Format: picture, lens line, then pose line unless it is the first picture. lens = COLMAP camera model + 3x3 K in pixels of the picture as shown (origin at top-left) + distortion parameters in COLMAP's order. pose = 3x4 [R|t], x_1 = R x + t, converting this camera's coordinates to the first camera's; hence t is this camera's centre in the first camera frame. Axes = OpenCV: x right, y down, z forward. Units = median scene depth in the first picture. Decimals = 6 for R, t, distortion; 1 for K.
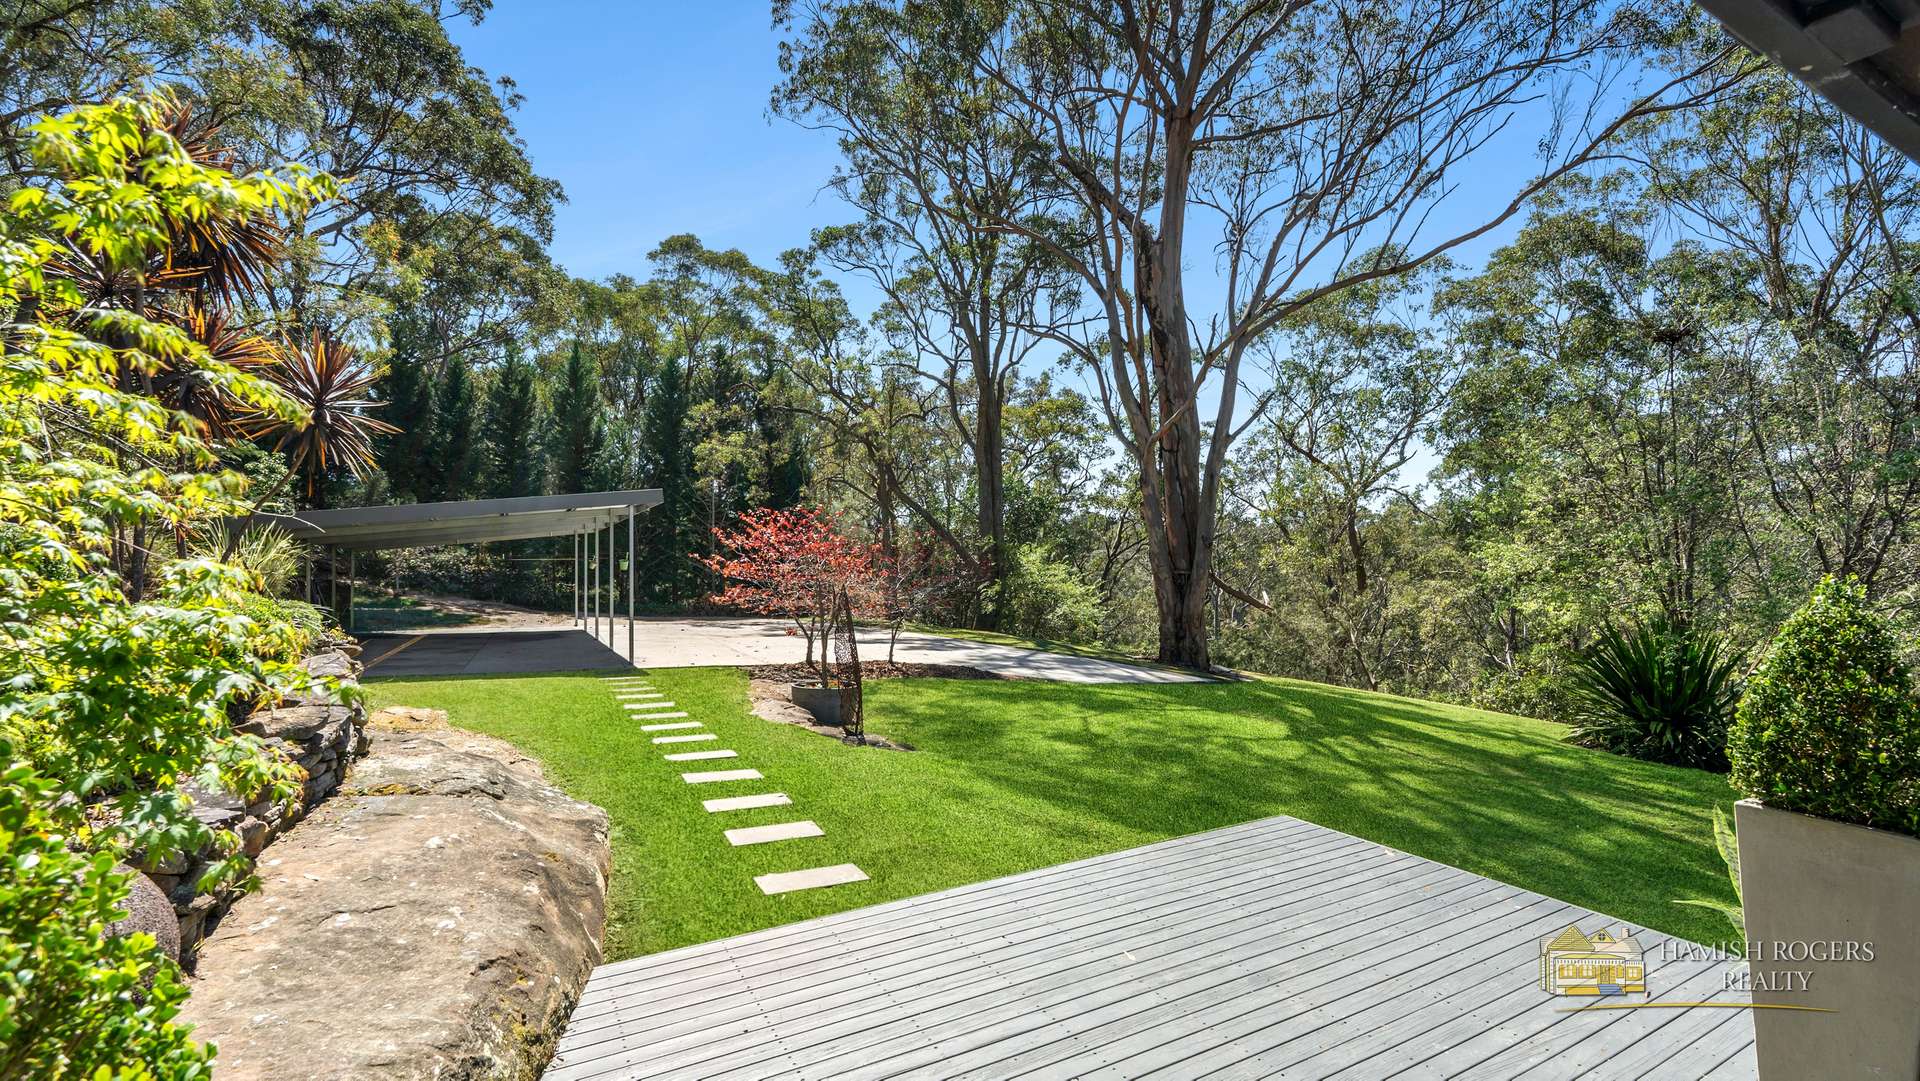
lens RADIAL K [[866.2, 0, 962.2], [0, 866.2, 540.5], [0, 0, 1]] dist [0.001613, -0.001052]
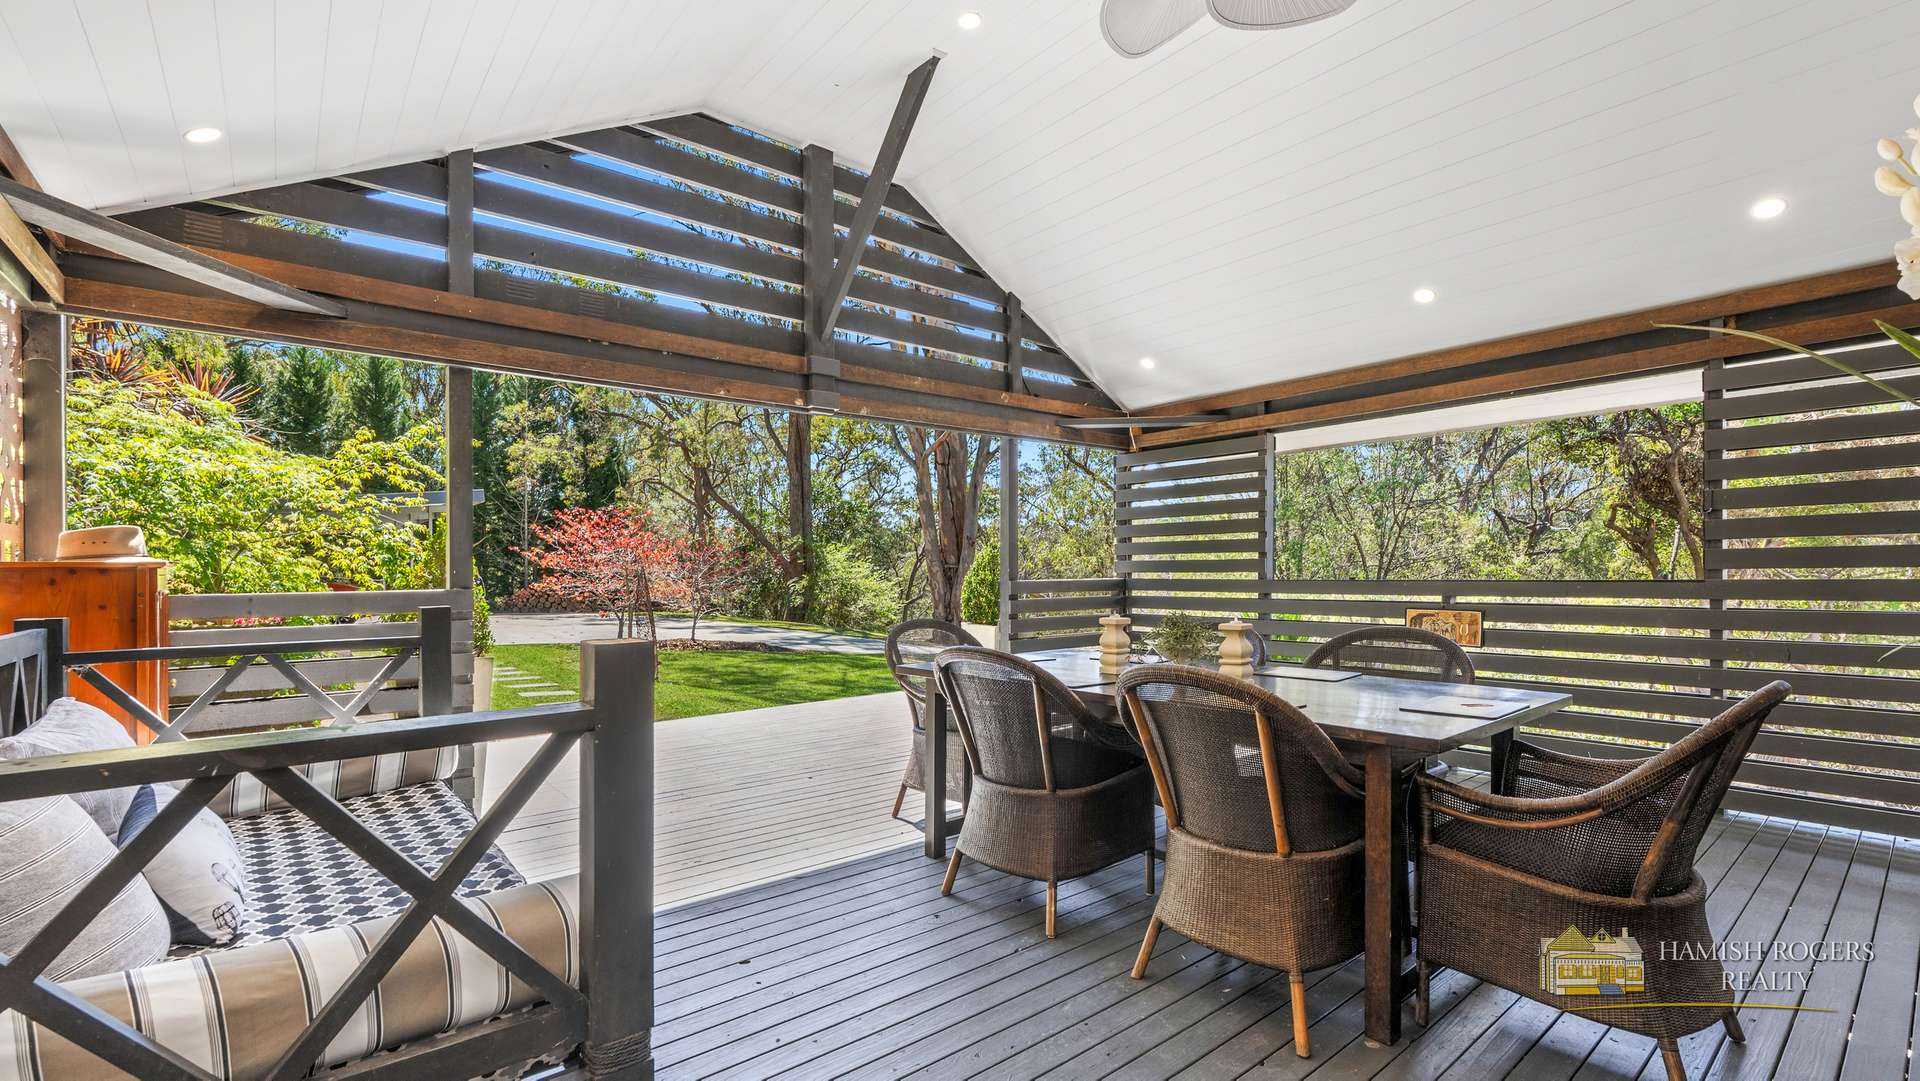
lens RADIAL K [[866.2, 0, 957.4], [0, 866.2, 554.9], [0, 0, 1]] dist [0.001613, -0.001052]
pose [[0.982688, 0.003093, 0.185241, 0.025273], [-0.005119, 0.999932, 0.010461, 0.006002], [-0.185196, -0.011228, 0.982637, -0.109768]]
